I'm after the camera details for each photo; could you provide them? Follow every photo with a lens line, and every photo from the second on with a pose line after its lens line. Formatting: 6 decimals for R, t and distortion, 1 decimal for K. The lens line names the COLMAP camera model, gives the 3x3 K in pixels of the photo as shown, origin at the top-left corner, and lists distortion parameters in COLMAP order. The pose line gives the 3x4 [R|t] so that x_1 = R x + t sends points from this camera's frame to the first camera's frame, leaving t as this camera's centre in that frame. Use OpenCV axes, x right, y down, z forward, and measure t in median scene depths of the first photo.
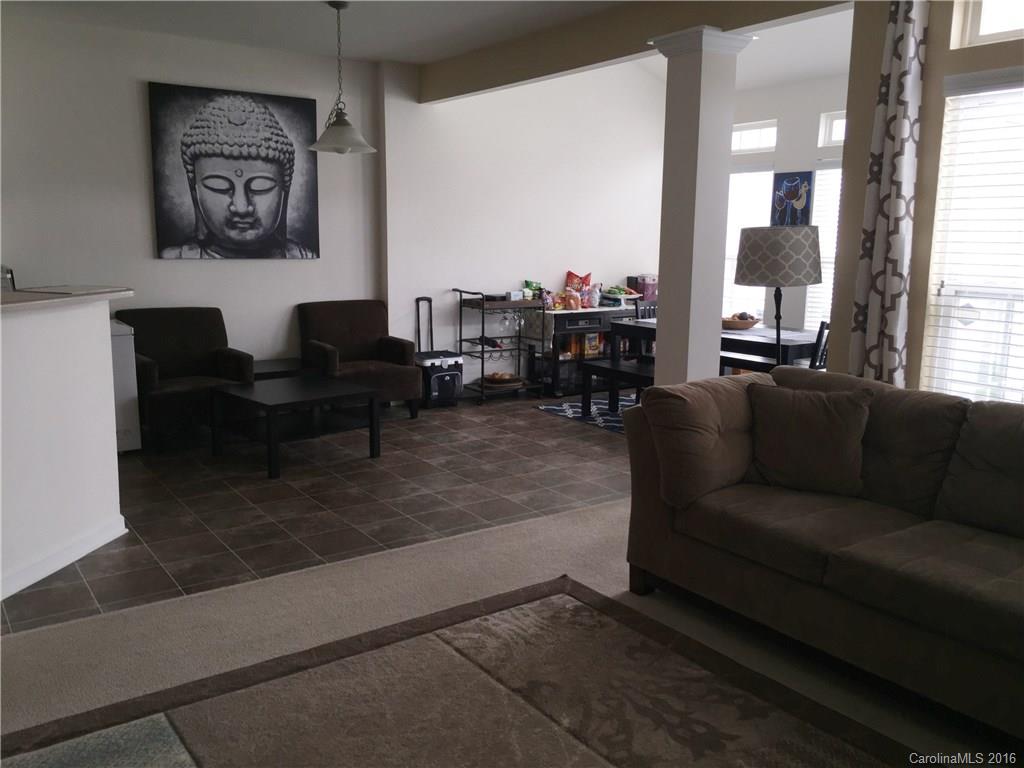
lens RADIAL K [[871.1, 0, 510.8], [0, 871.1, 384.5], [0, 0, 1]] dist [-0.011343, -0.001489]
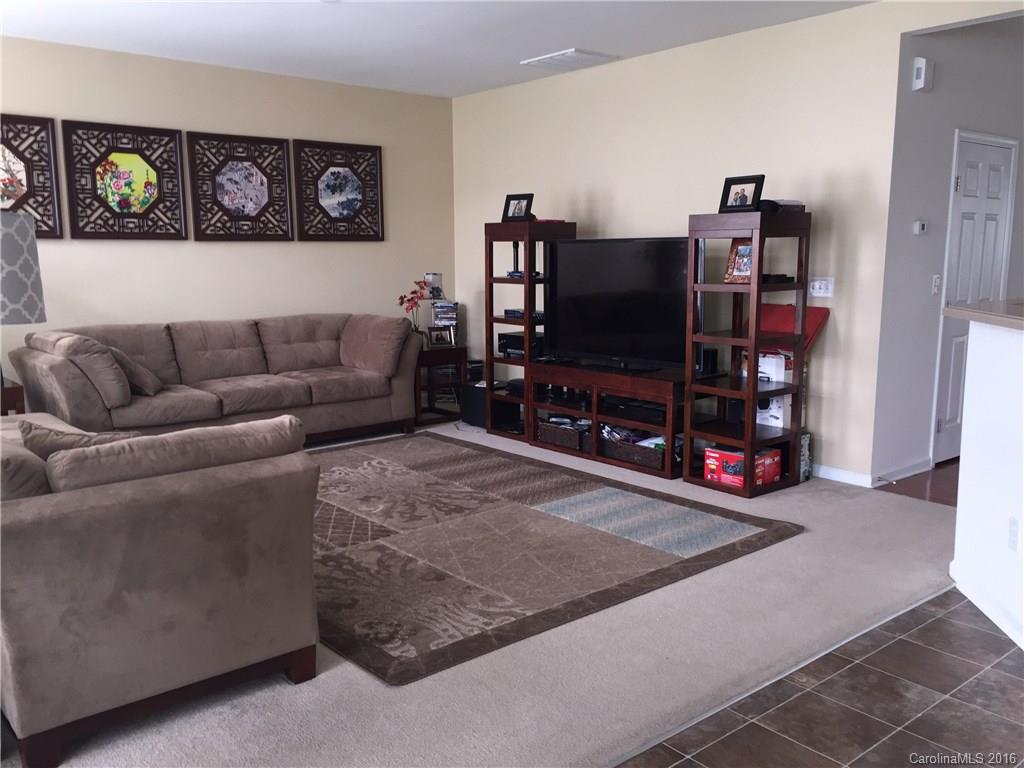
lens RADIAL K [[871.1, 0, 511.7], [0, 871.1, 385.8], [0, 0, 1]] dist [-0.011343, -0.001489]
pose [[-0.996351, 0.006830, -0.085073, 0.024337], [-0.021433, 0.944825, 0.326874, -0.310760], [0.082612, 0.327505, -0.941231, 1.829610]]
